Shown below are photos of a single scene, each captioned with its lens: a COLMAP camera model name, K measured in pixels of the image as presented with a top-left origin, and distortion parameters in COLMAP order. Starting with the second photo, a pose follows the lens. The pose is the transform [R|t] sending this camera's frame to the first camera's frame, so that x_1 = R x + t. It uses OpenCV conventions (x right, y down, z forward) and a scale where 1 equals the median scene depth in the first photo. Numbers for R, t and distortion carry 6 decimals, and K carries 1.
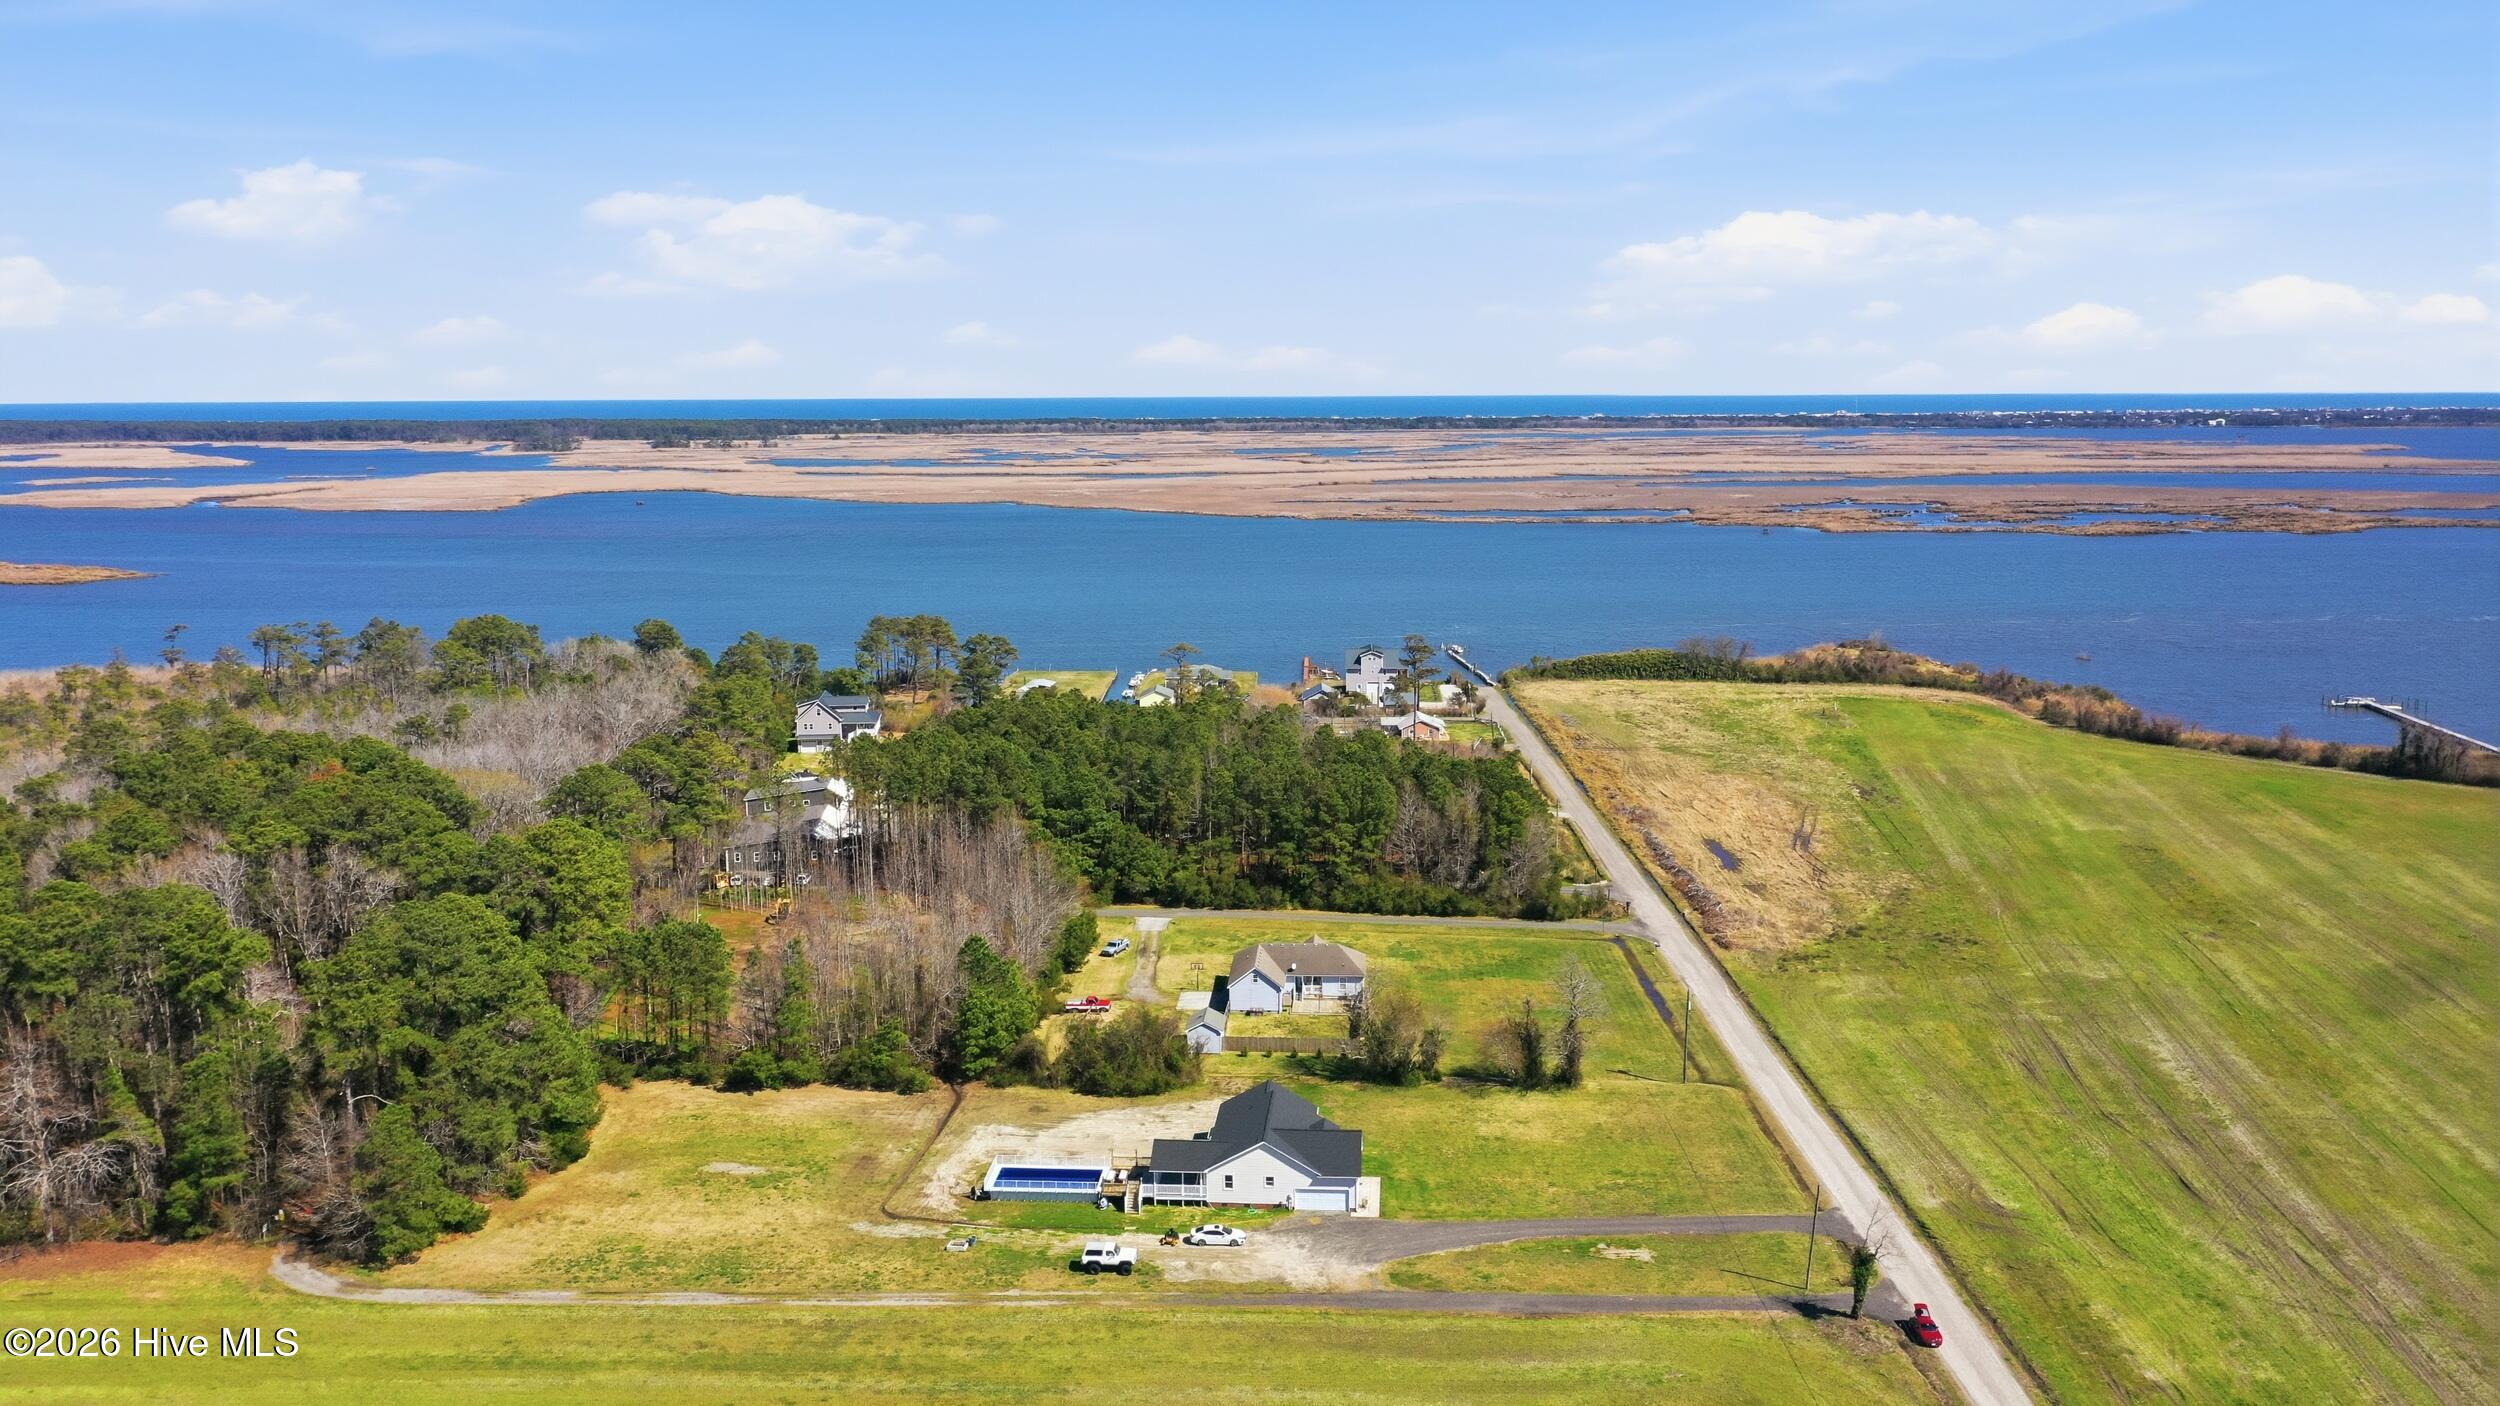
lens RADIAL K [[1986.6, 0, 1250.0], [0, 1986.6, 703.0], [0, 0, 1]] dist [0.015458, 0.005091]
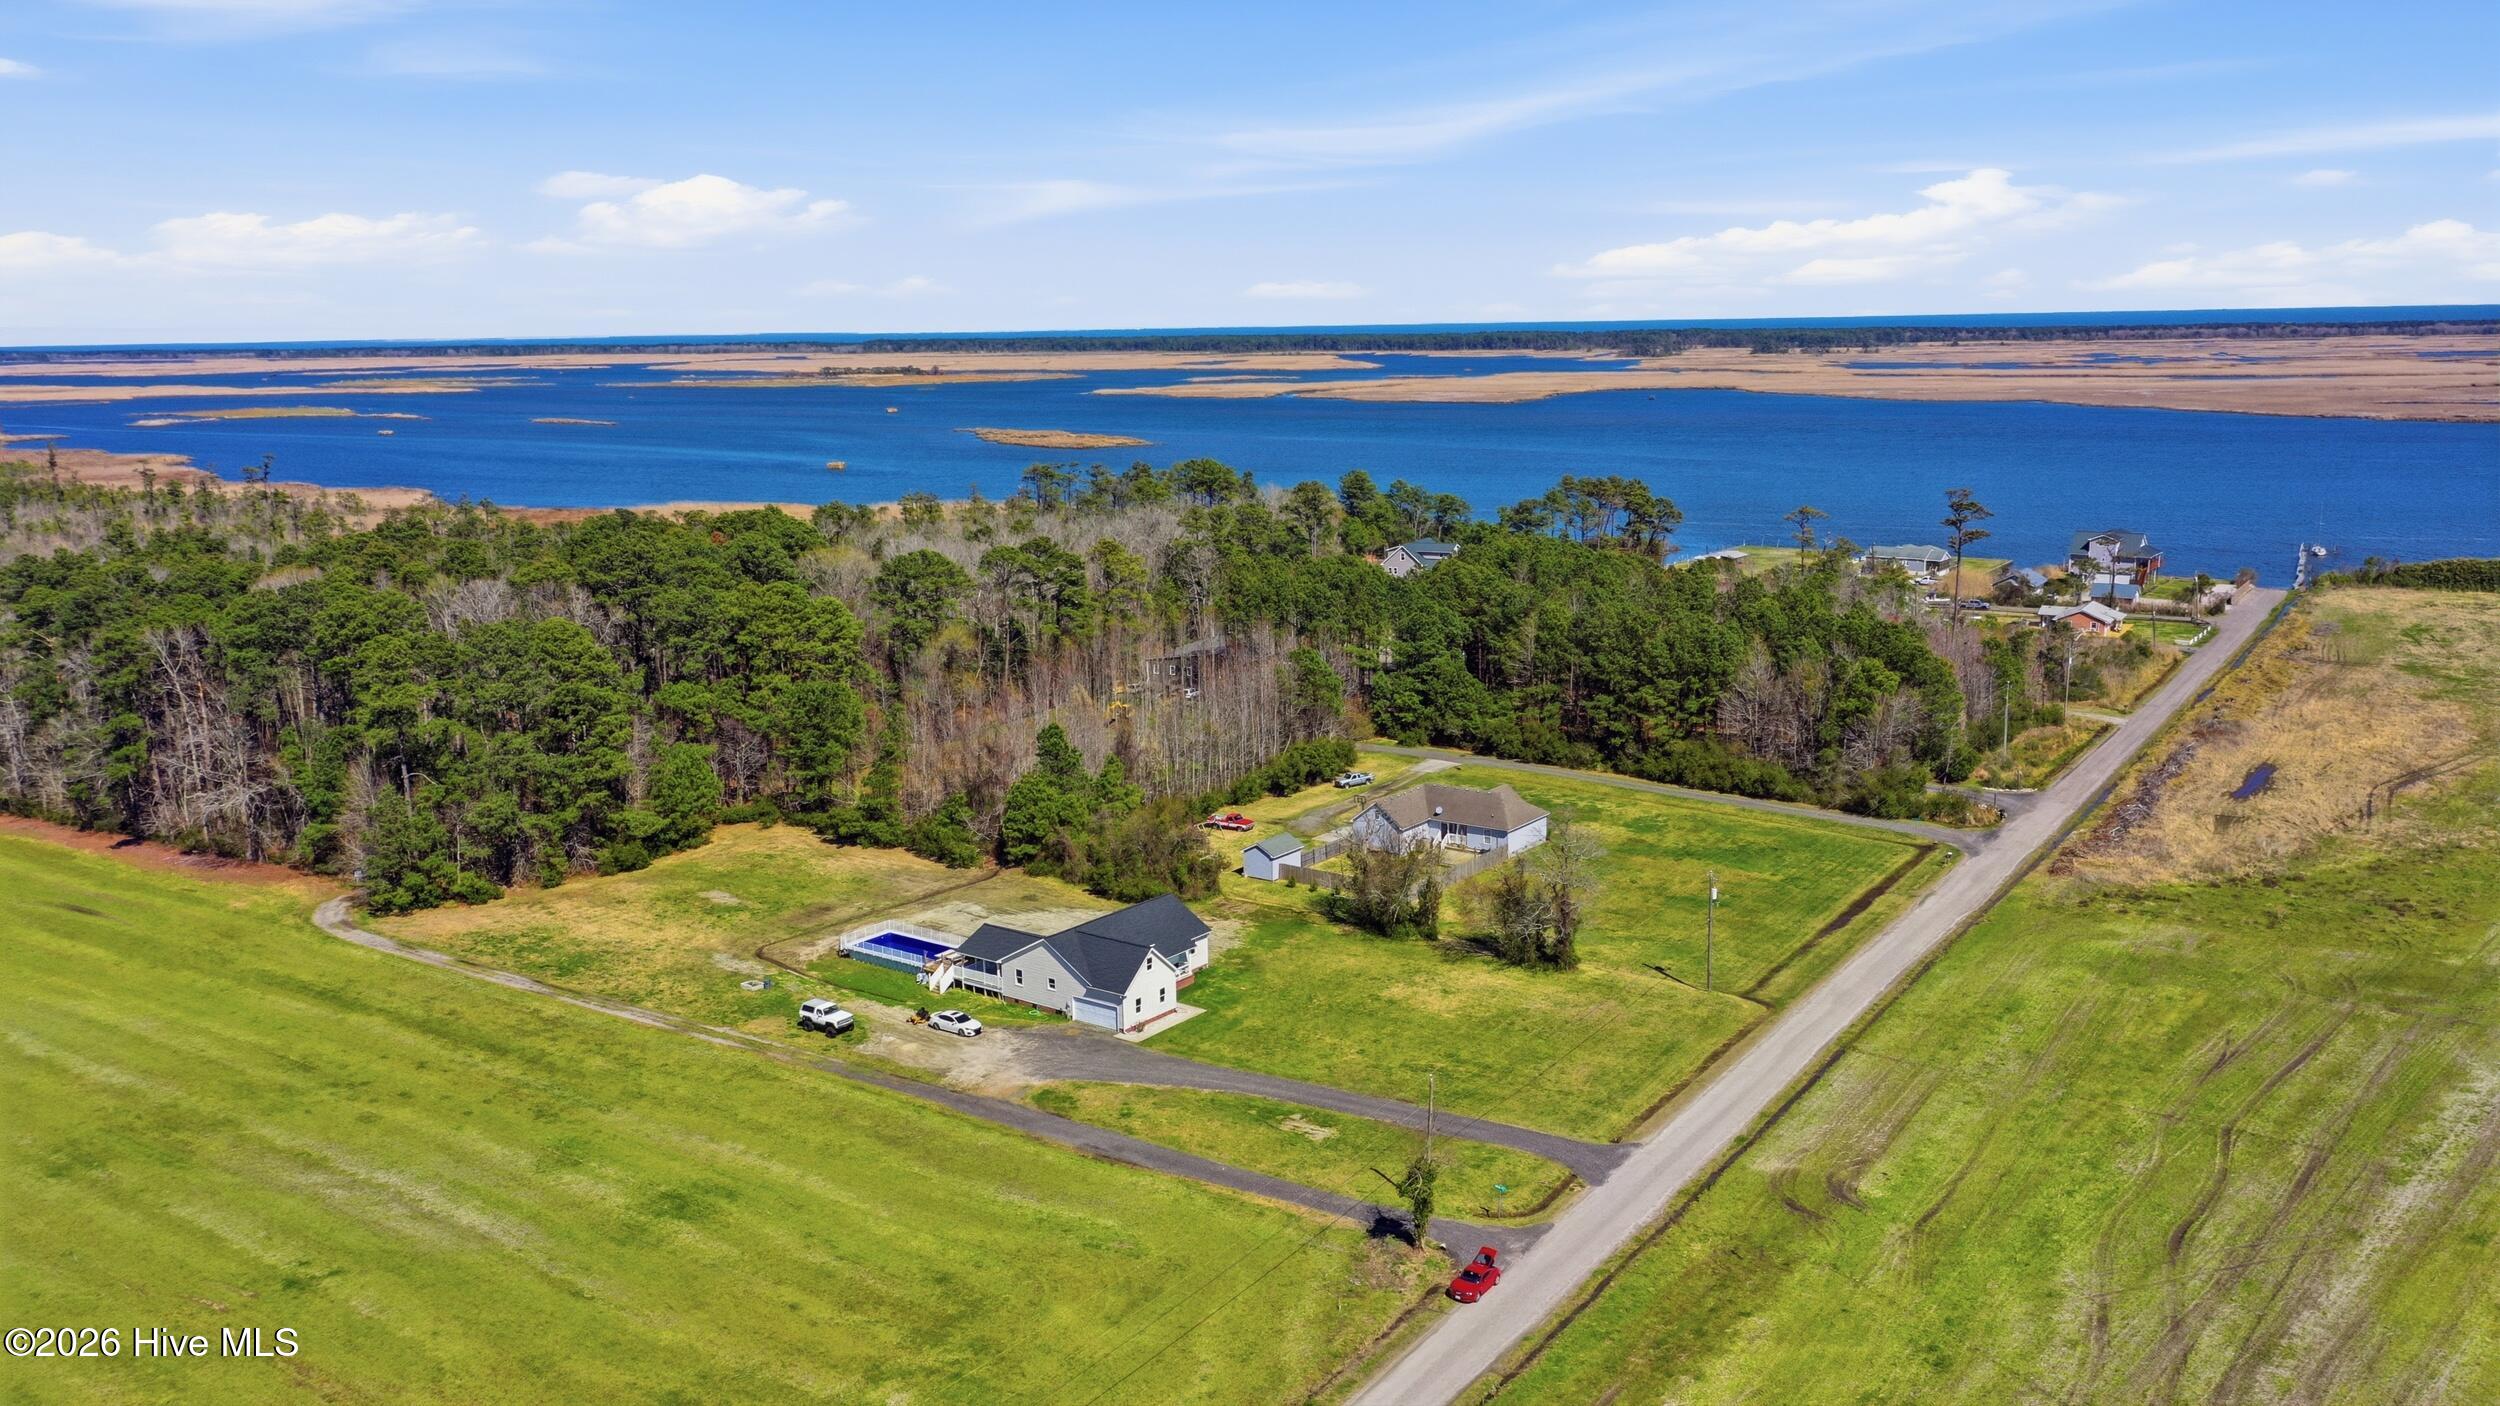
lens RADIAL K [[1986.6, 0, 1250.0], [0, 1986.6, 703.0], [0, 0, 1]] dist [0.015458, 0.005091]
pose [[0.840387, 0.094019, -0.533770, 0.411363], [-0.072389, 0.995486, 0.061375, 0.035722], [0.537132, -0.012940, 0.843399, 0.202708]]
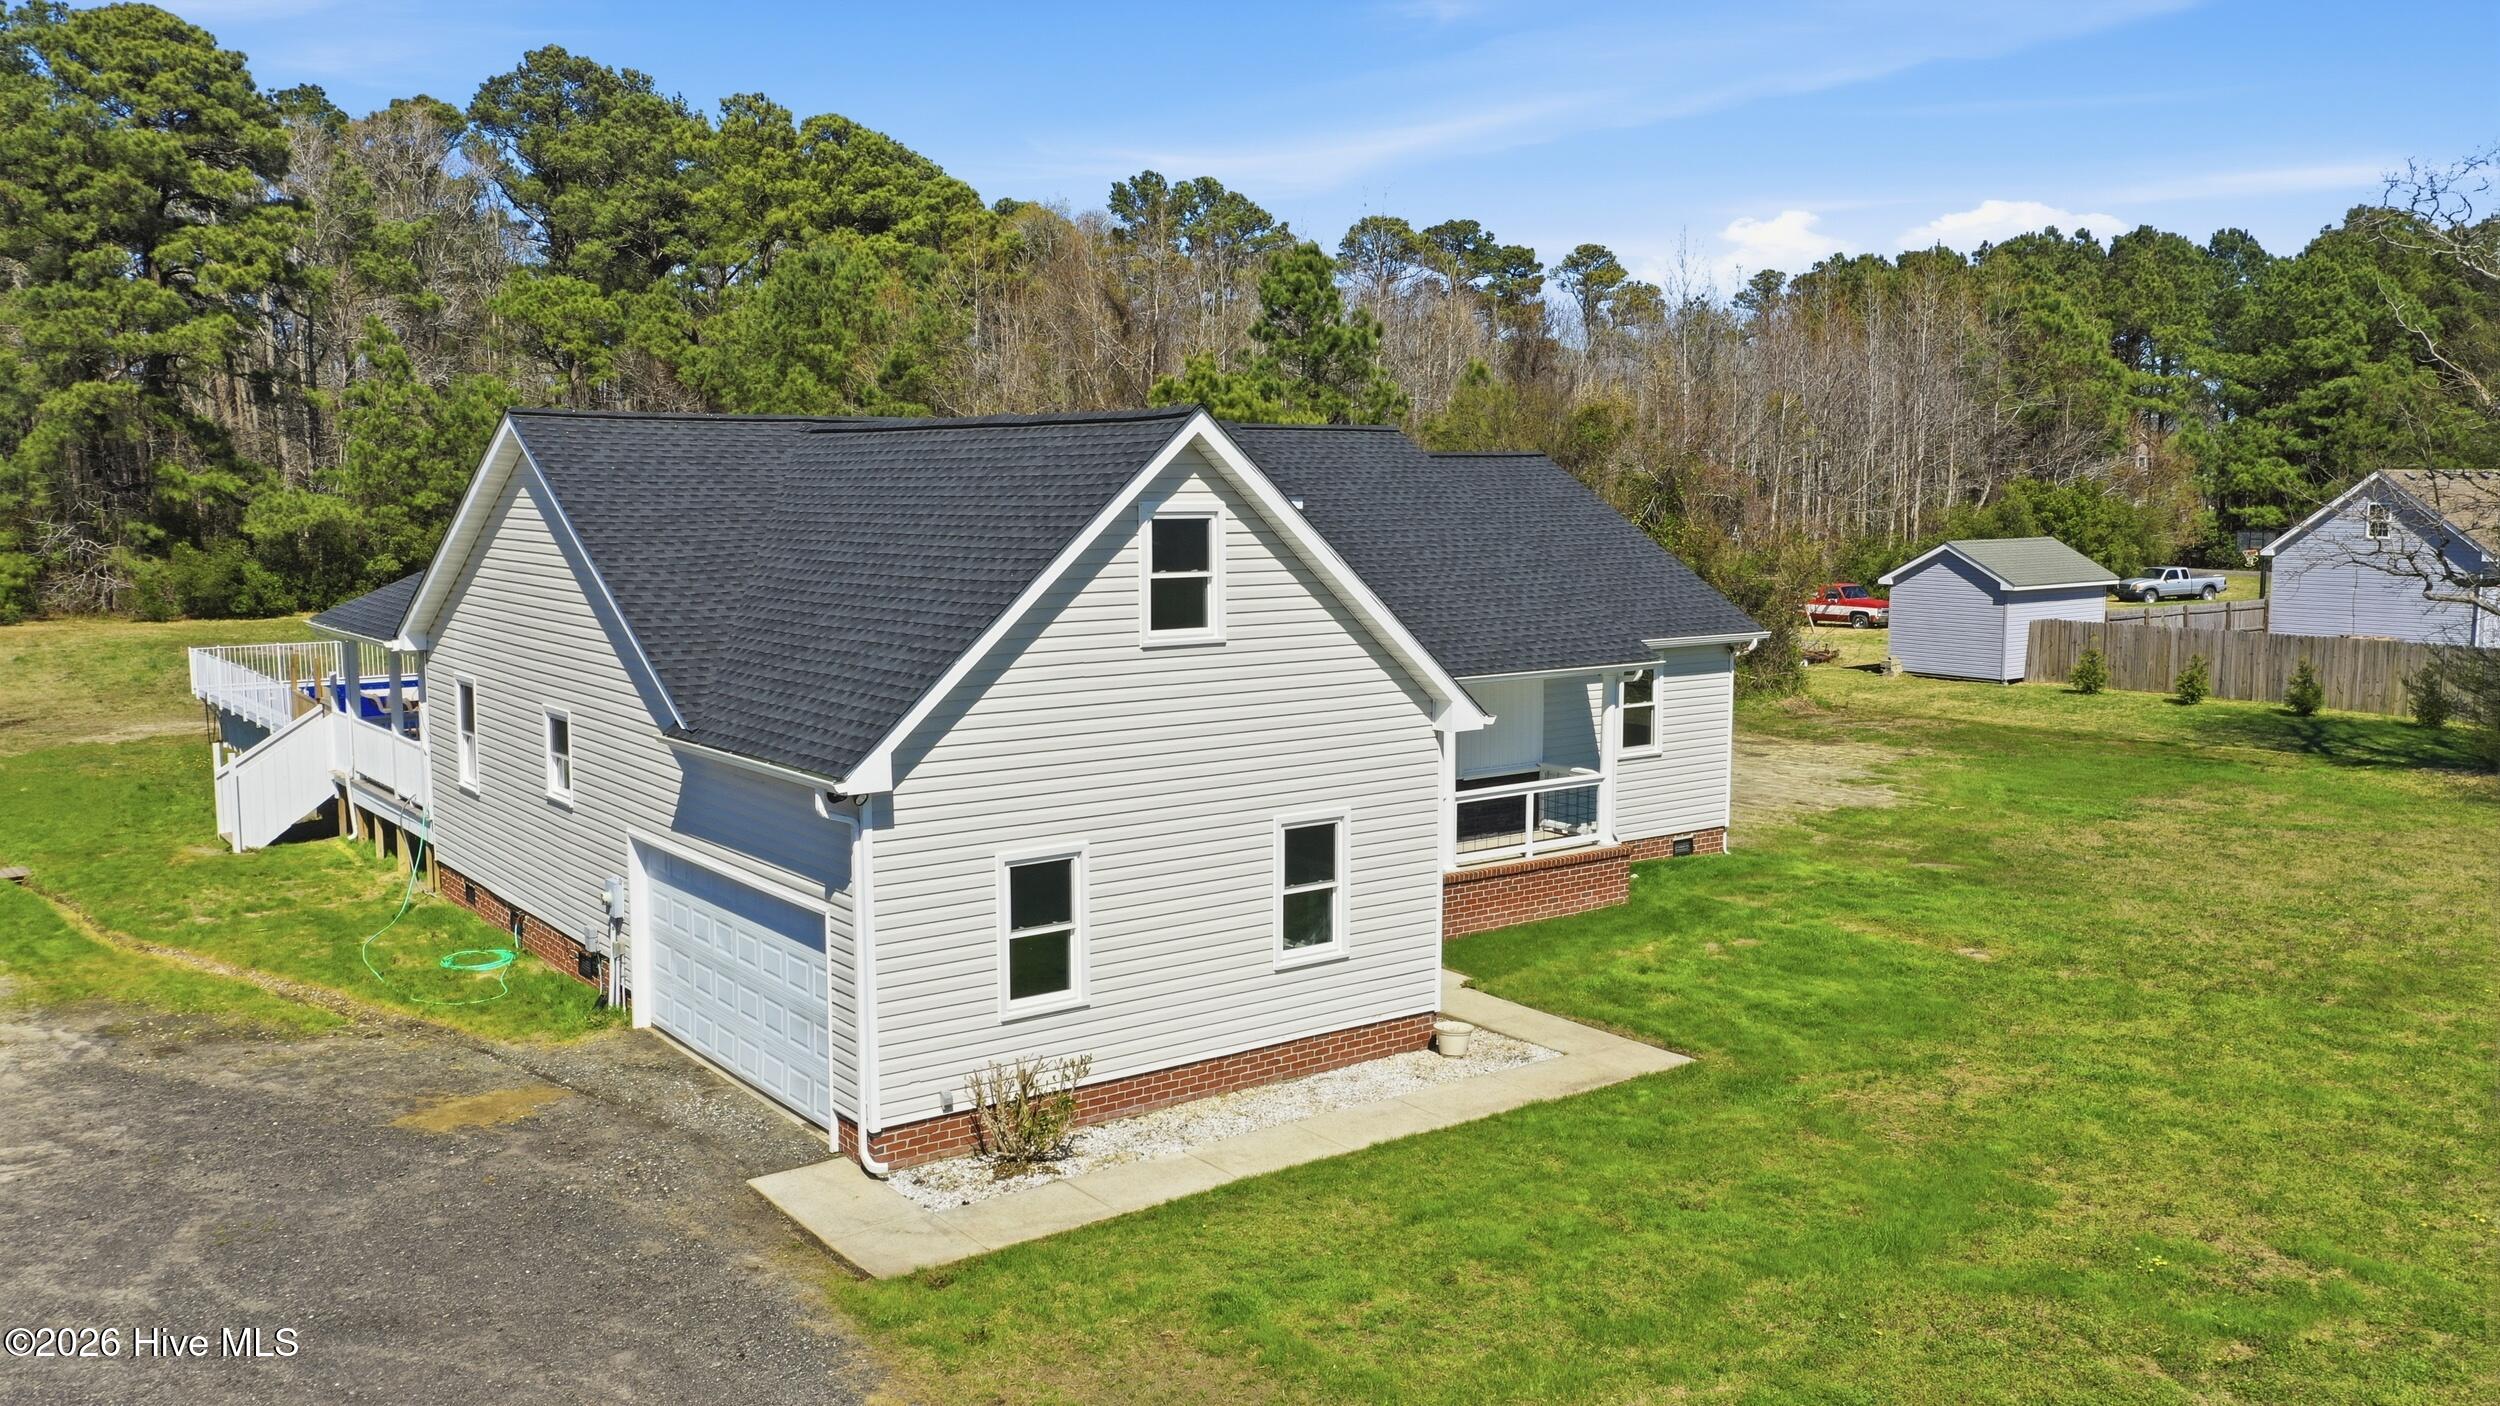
lens RADIAL K [[1986.6, 0, 1250.0], [0, 1986.6, 703.0], [0, 0, 1]] dist [0.015458, 0.005091]
pose [[0.656417, 0.092308, -0.748729, 0.098197], [-0.119835, 0.992643, 0.017318, 0.167629], [0.744819, 0.078357, 0.662649, 0.691483]]
